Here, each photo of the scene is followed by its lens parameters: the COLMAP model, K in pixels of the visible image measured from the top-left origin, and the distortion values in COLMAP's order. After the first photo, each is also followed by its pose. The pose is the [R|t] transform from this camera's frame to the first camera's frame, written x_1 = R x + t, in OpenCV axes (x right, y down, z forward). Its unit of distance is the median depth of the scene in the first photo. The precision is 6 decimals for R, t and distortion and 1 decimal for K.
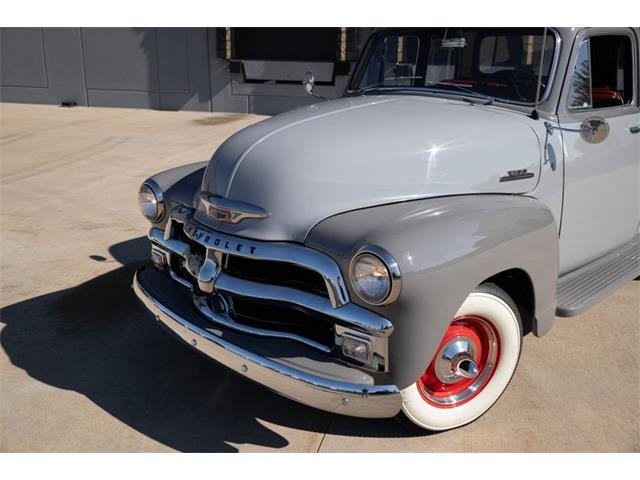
lens RADIAL K [[619.3, 0, 329.5], [0, 619.3, 233.5], [0, 0, 1]] dist [-0.000391, 0.000000]
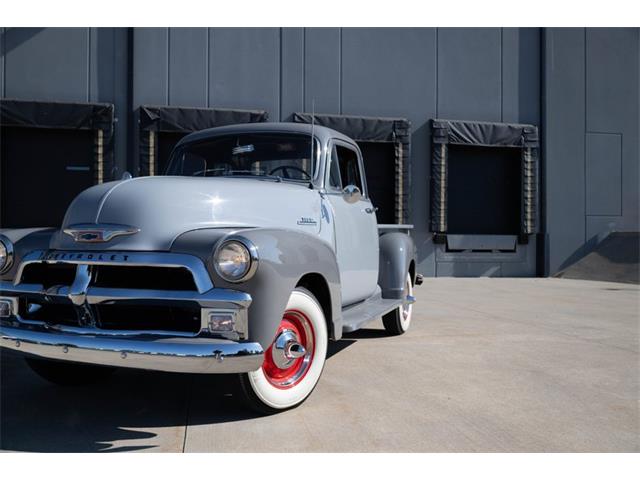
lens RADIAL K [[543.4, 0, 317.9], [0, 543.4, 245.5], [0, 0, 1]] dist [-0.037825, 0.030107]
pose [[0.901257, -0.003992, 0.433267, -0.217732], [0.130473, 0.956044, -0.262595, 0.293866], [-0.413174, 0.293195, 0.862162, -0.064026]]
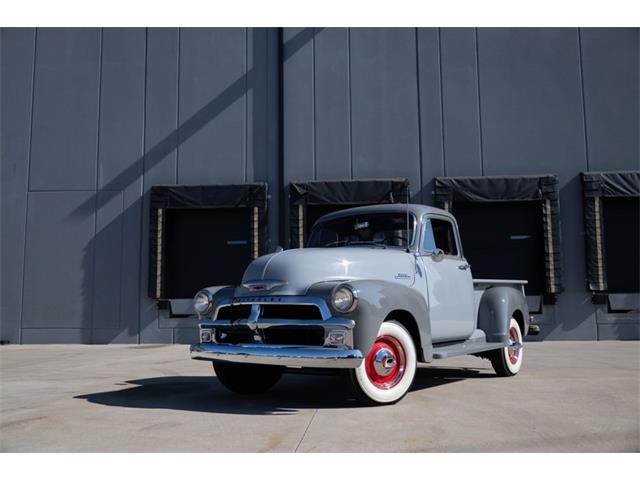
lens RADIAL K [[619.3, 0, 327.2], [0, 619.3, 244.5], [0, 0, 1]] dist [-0.000391, 0.000000]
pose [[0.982712, 0.001164, 0.185136, -0.306184], [0.074507, 0.912943, -0.401227, 0.600062], [-0.169486, 0.408085, 0.897074, -0.784697]]
